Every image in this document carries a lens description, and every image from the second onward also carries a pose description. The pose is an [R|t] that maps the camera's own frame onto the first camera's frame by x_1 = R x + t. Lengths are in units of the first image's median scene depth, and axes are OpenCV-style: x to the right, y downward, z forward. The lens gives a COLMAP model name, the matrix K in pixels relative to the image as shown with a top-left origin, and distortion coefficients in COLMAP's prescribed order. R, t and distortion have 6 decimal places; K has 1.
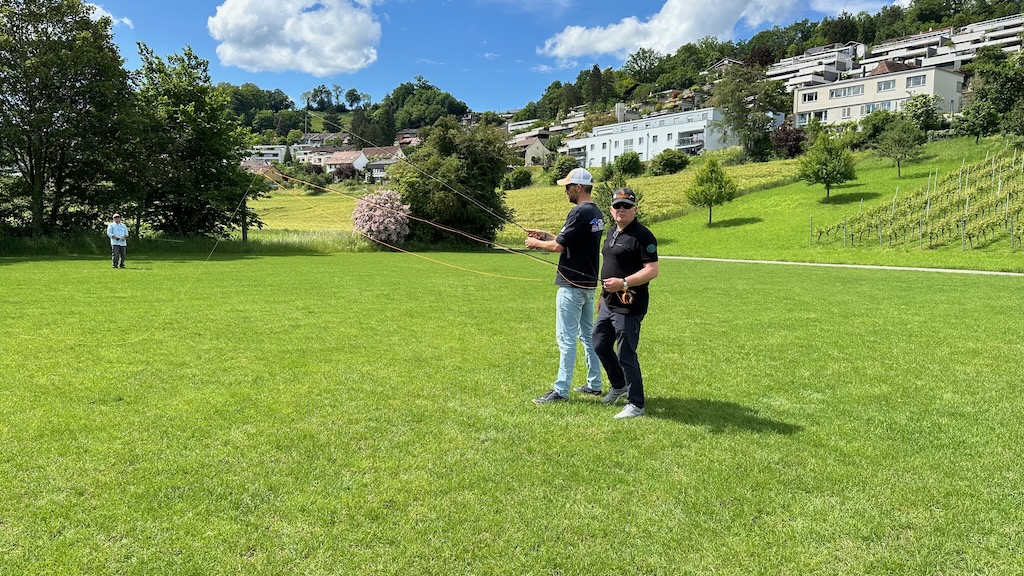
lens RADIAL K [[748.3, 0, 511.8], [0, 748.3, 286.2], [0, 0, 1]] dist [0.064782, -0.000212]
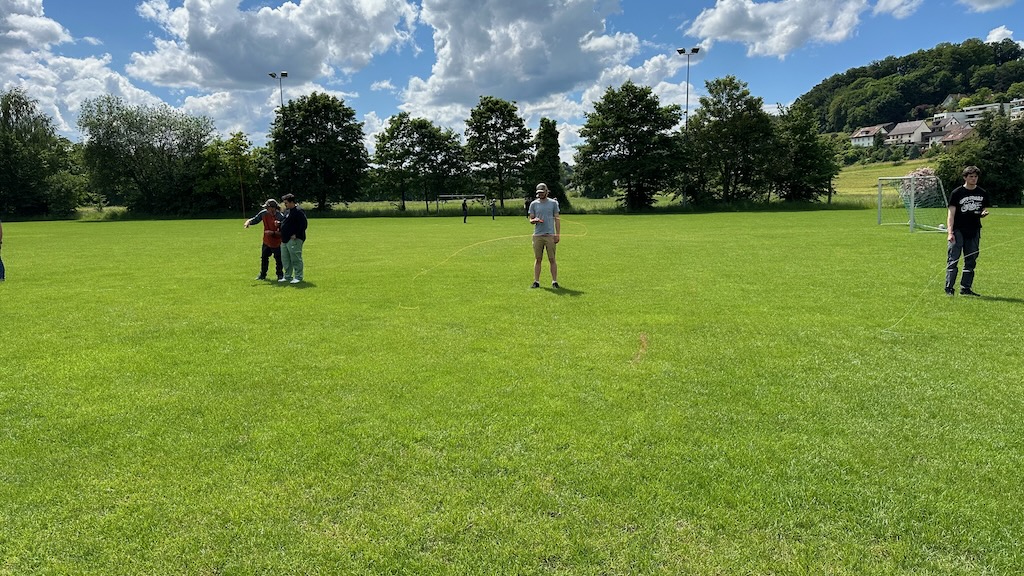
lens RADIAL K [[746.3, 0, 515.1], [0, 746.3, 287.3], [0, 0, 1]] dist [0.028627, 0.000604]
pose [[0.636110, 0.065888, -0.768780, 0.074505], [-0.031402, 0.997733, 0.059528, 0.007617], [0.770959, -0.013726, 0.636737, -0.093808]]
